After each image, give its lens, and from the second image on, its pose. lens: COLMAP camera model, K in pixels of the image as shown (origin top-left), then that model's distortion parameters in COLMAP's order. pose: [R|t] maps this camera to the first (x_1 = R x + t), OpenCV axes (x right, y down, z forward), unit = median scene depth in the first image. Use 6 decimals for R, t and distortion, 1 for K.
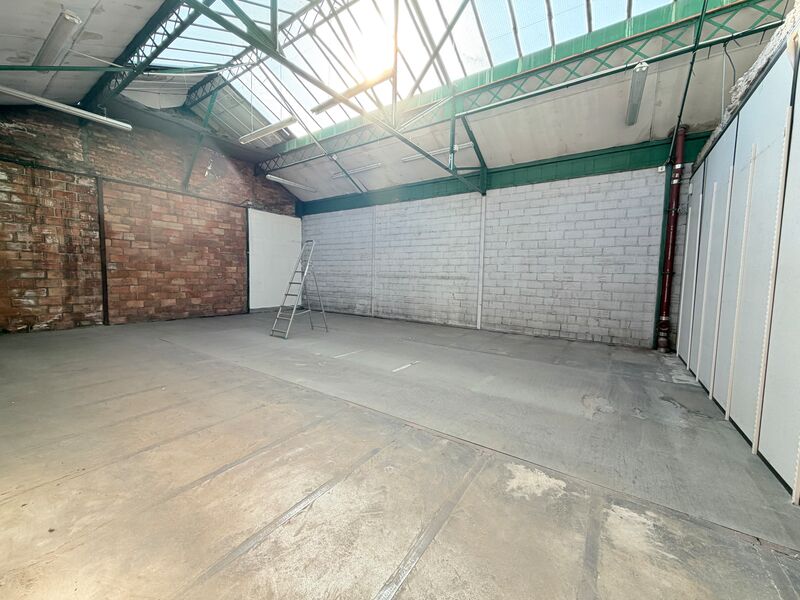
lens RADIAL K [[317.9, 0, 396.5], [0, 317.9, 298.0], [0, 0, 1]] dist [0.000780, -0.000084]
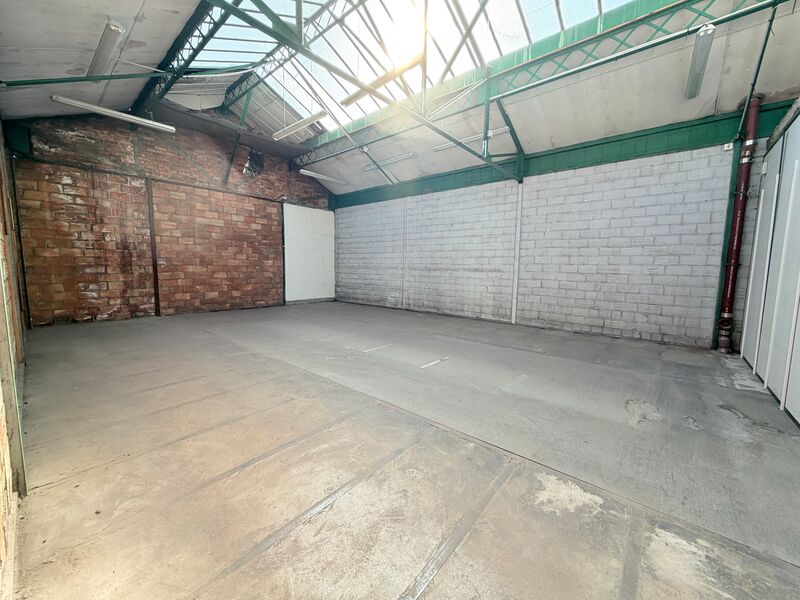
lens RADIAL K [[317.9, 0, 396.9], [0, 317.9, 298.0], [0, 0, 1]] dist [0.000780, -0.000084]
pose [[0.994519, 0.003760, -0.104492, 0.010259], [-0.000782, 0.999593, 0.028522, -0.008029], [0.104556, -0.028283, 0.994117, 0.011822]]
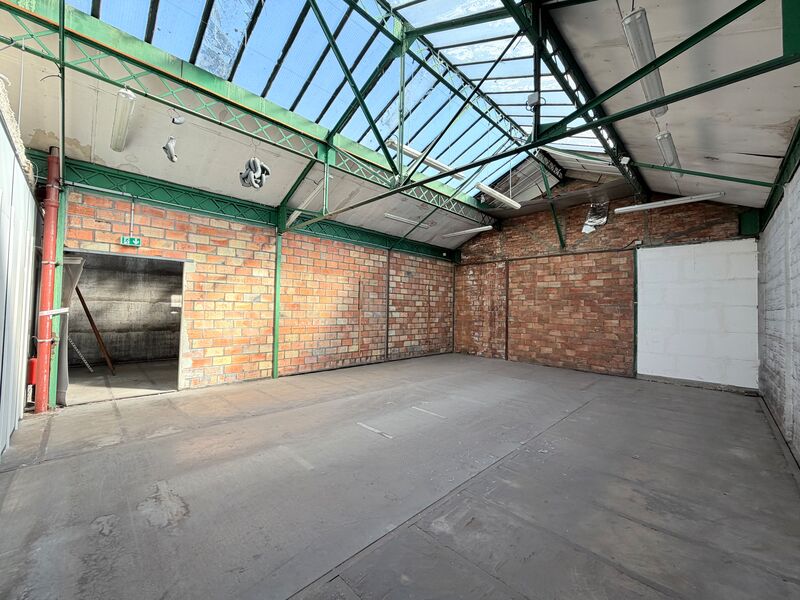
lens RADIAL K [[317.9, 0, 398.0], [0, 317.9, 299.2], [0, 0, 1]] dist [0.000780, -0.000084]
pose [[-0.174317, -0.053097, -0.983257, 0.661400], [-0.096130, 0.994693, -0.036672, -0.096480], [0.979986, 0.088128, -0.178496, 0.829404]]
